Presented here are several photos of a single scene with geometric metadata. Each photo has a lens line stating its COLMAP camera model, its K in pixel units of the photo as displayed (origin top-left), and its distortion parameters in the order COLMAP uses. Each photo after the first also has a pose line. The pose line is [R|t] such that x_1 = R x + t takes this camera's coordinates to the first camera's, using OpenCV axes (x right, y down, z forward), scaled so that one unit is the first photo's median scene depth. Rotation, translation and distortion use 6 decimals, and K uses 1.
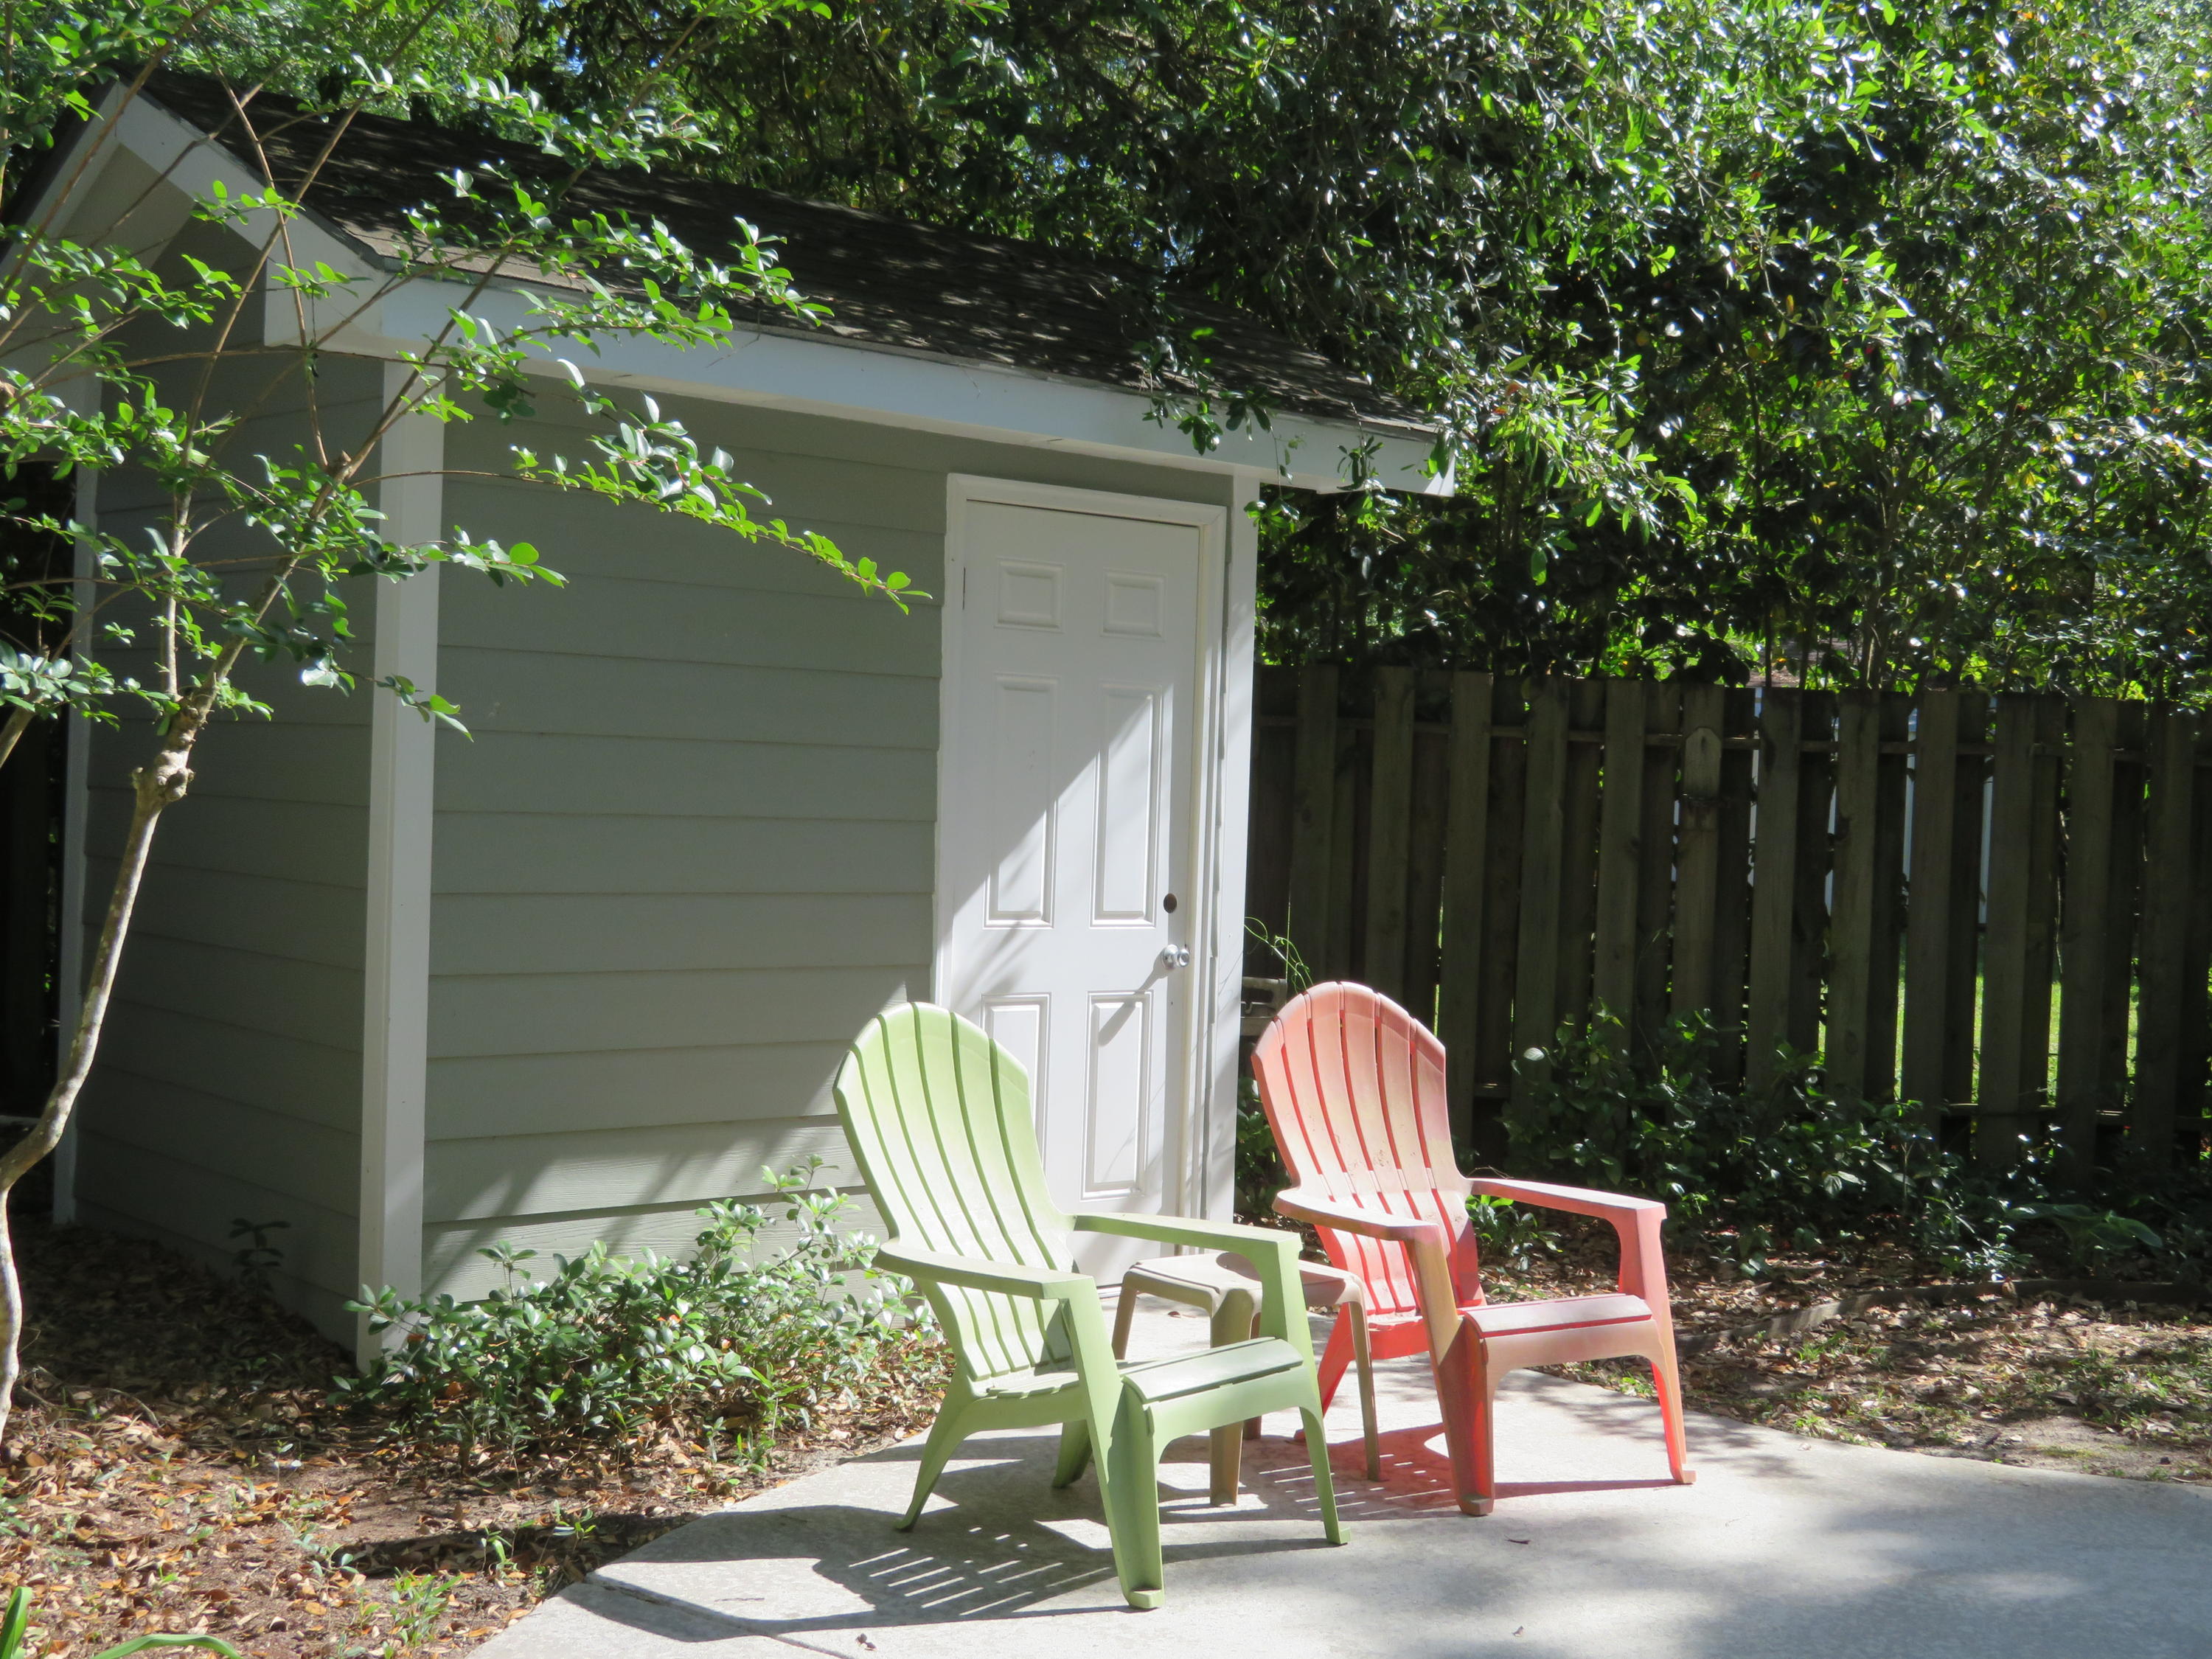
lens RADIAL K [[2740.4, 0, 1108.3], [0, 2740.4, 827.7], [0, 0, 1]] dist [0.012046, 0.000000]
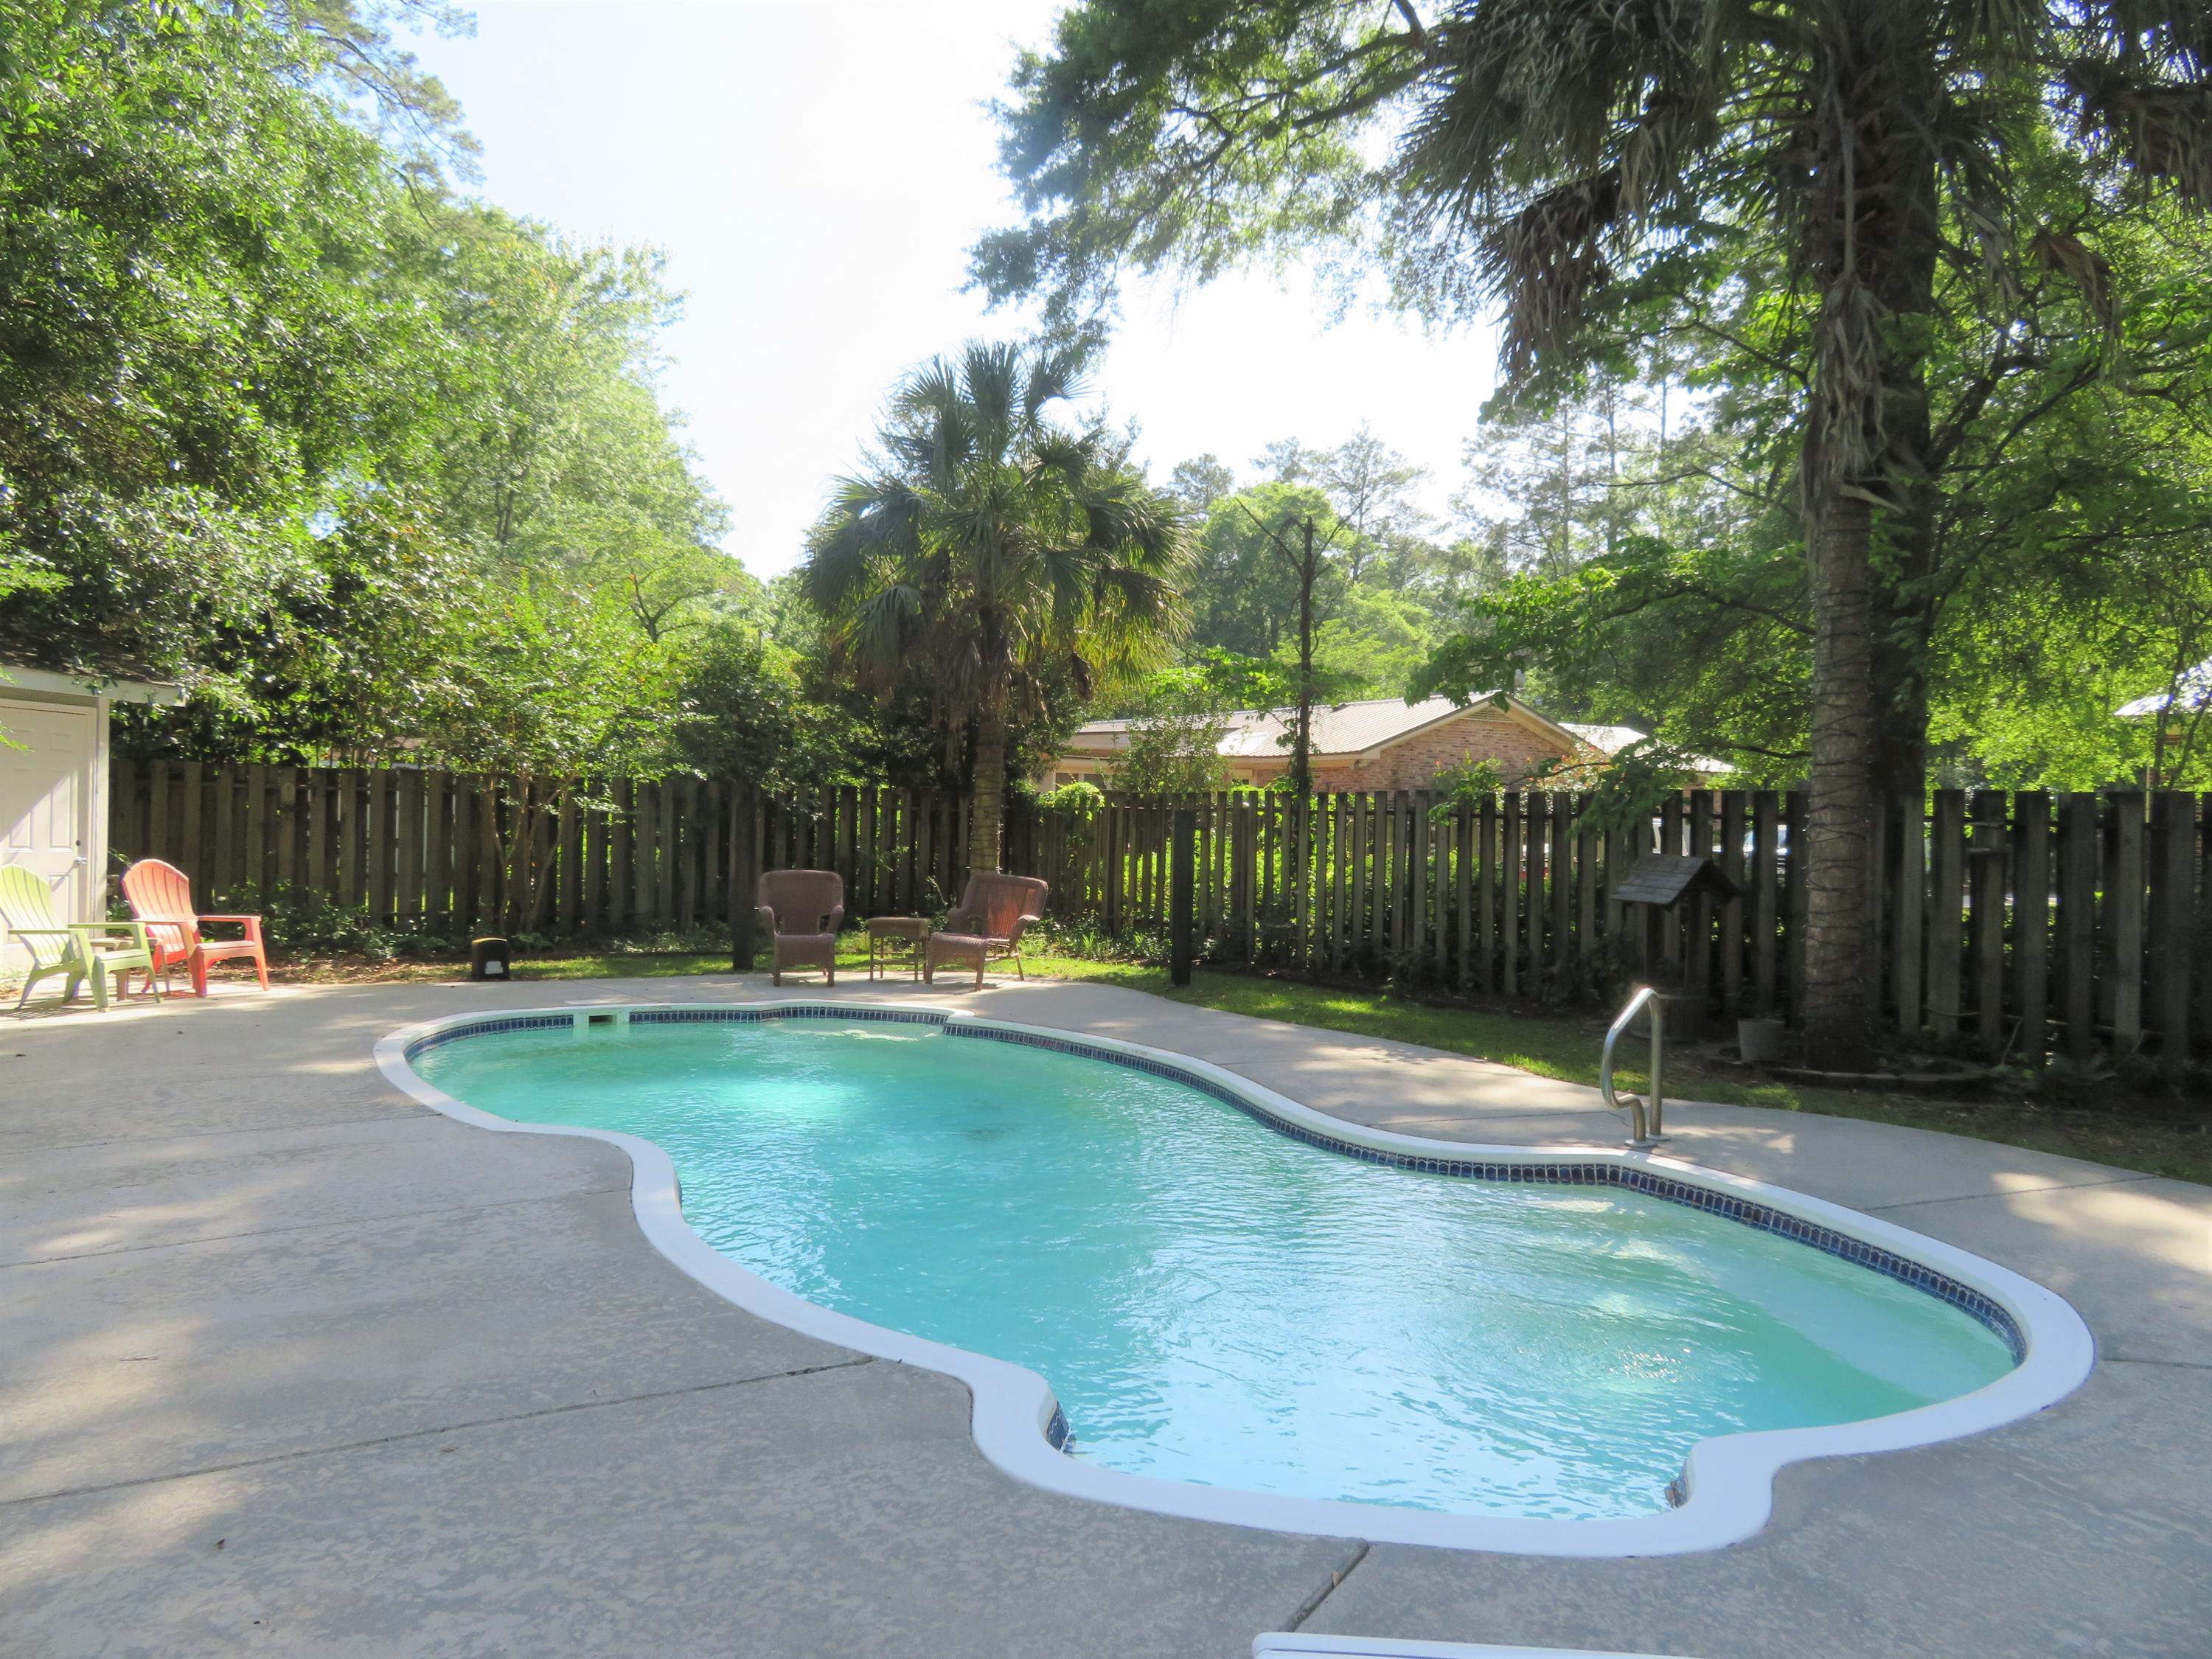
lens RADIAL K [[1572.5, 0, 1104.8], [0, 1572.5, 810.8], [0, 0, 1]] dist [-0.009712, 0.002500]
pose [[0.788703, -0.017488, 0.614526, -0.139511], [0.028229, 0.999571, -0.007785, 0.036777], [-0.614126, 0.023488, 0.788858, -0.988937]]
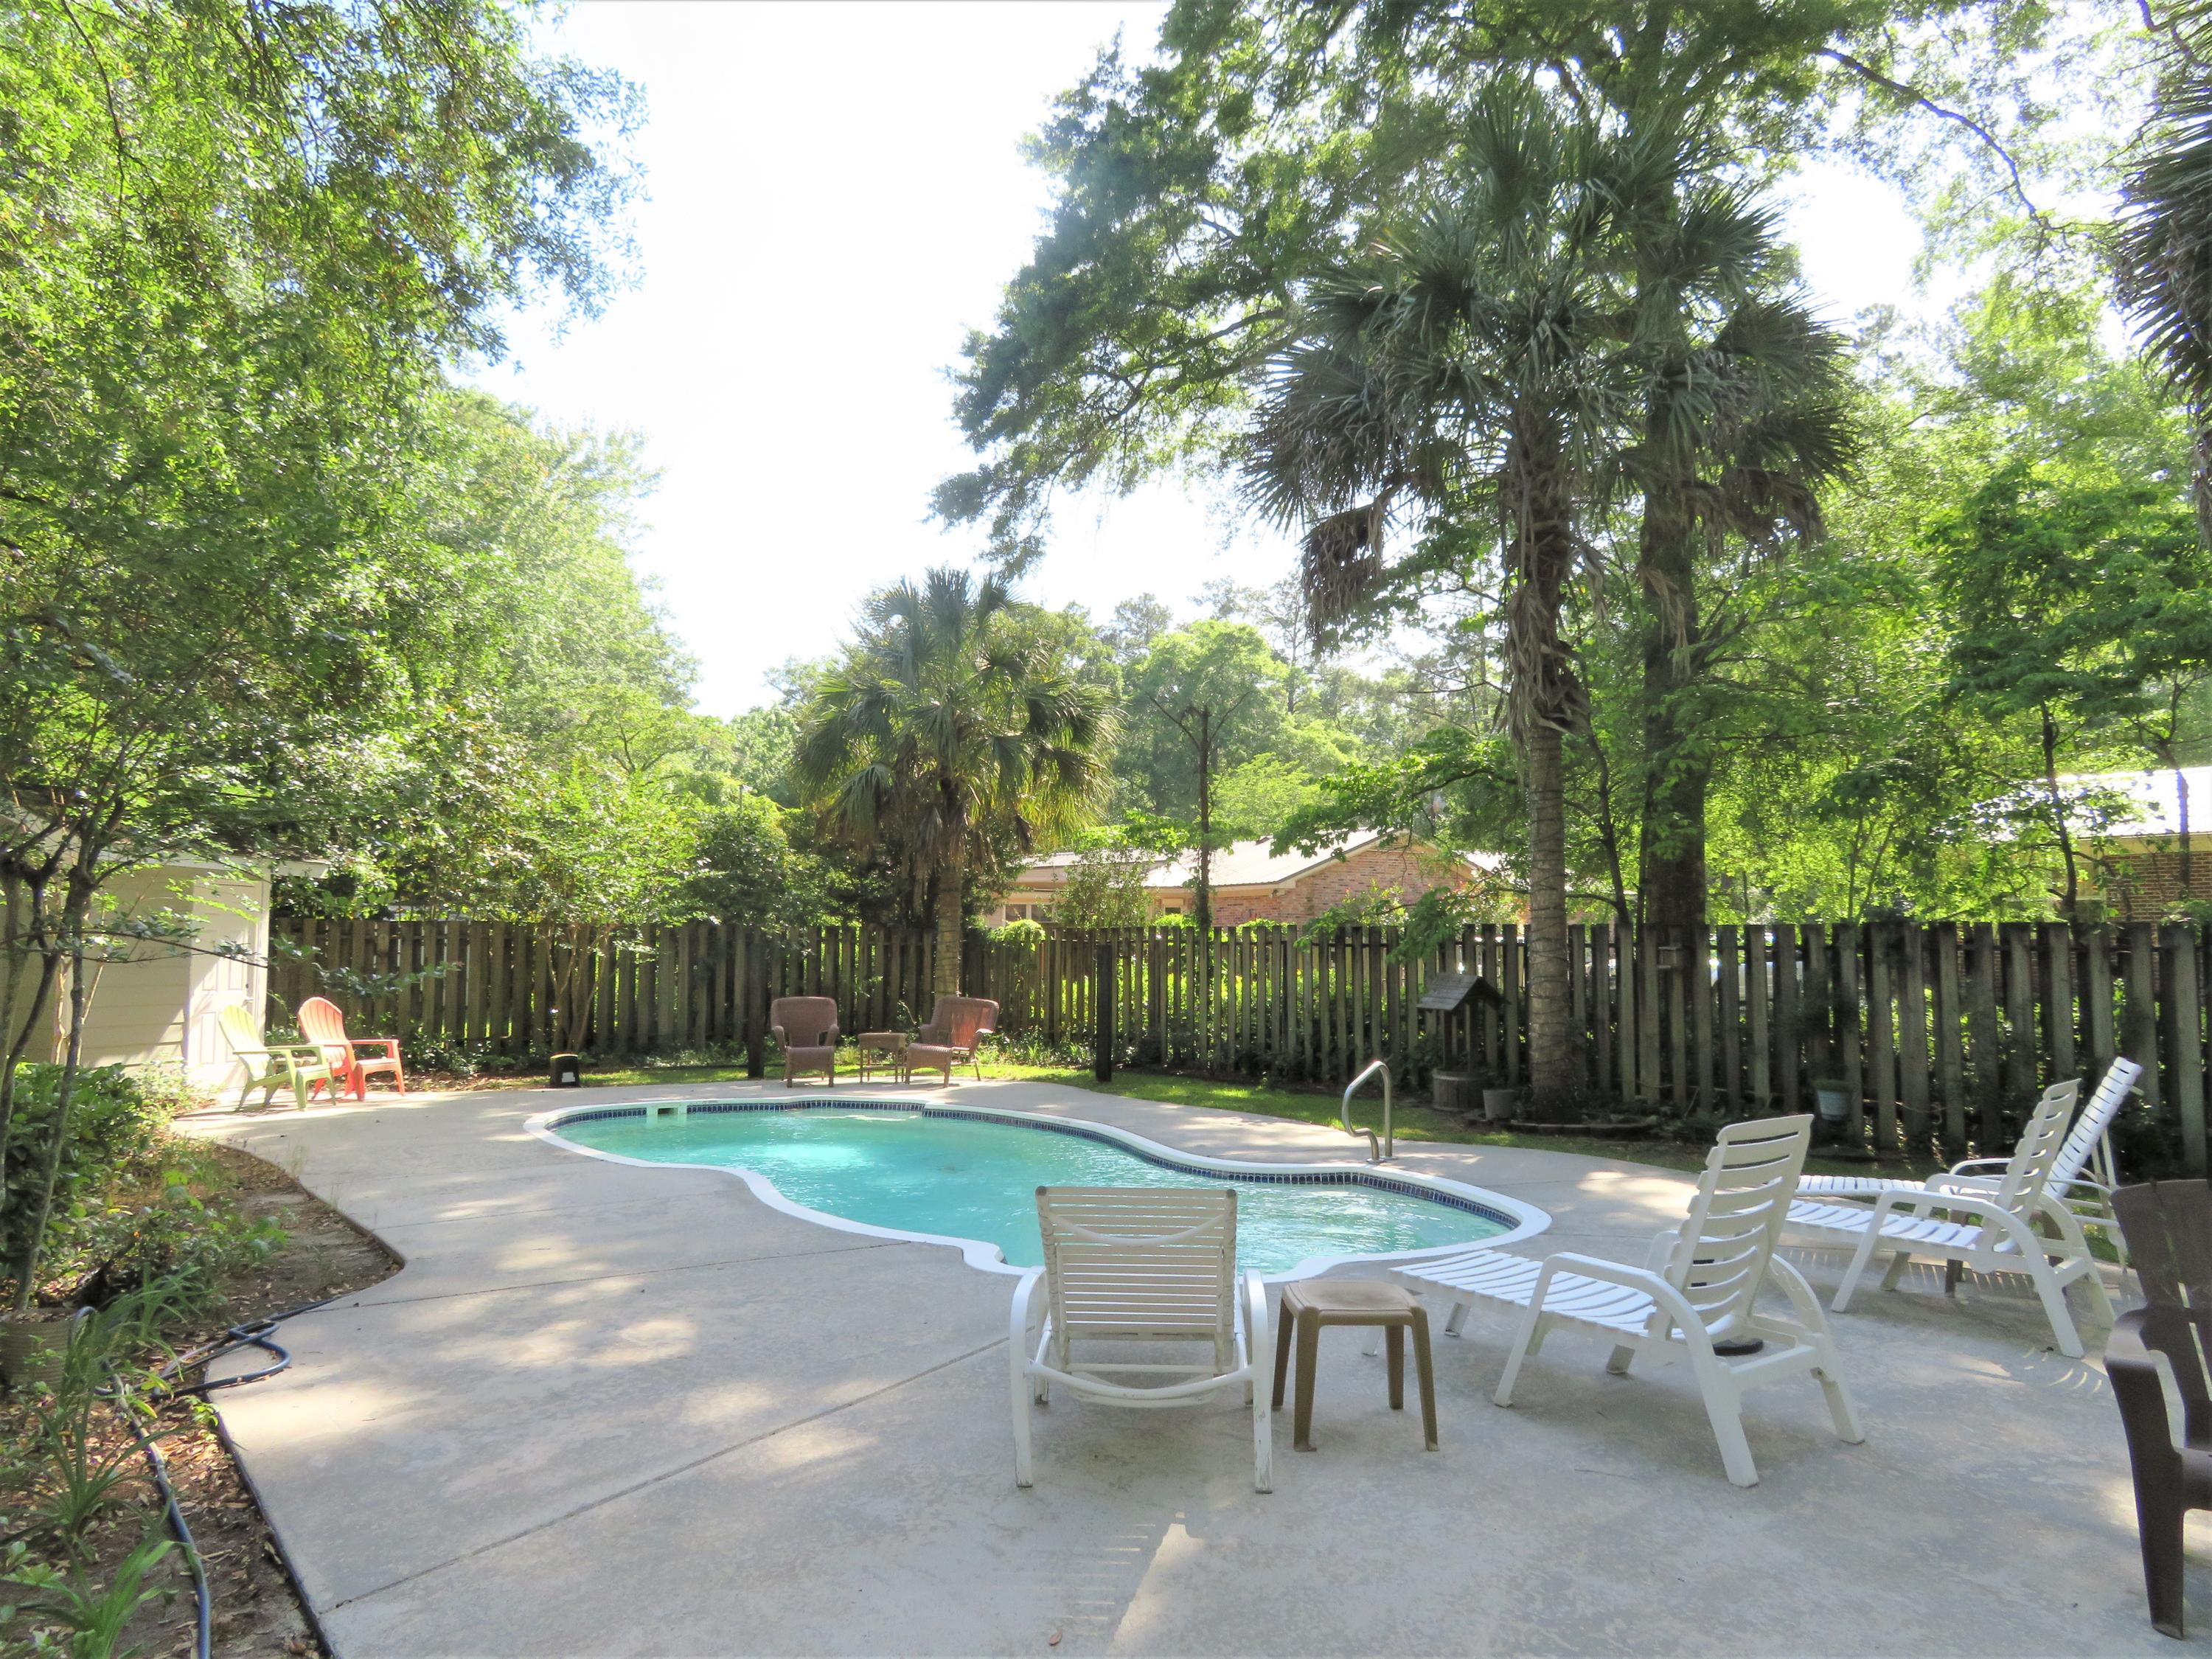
lens RADIAL K [[1572.5, 0, 1112.4], [0, 1572.5, 823.8], [0, 0, 1]] dist [-0.009712, 0.002500]
pose [[0.766137, 0.013063, 0.642544, -0.452867], [0.045979, 0.996117, -0.075073, 0.021275], [-0.641030, 0.087060, 0.762562, -1.428277]]
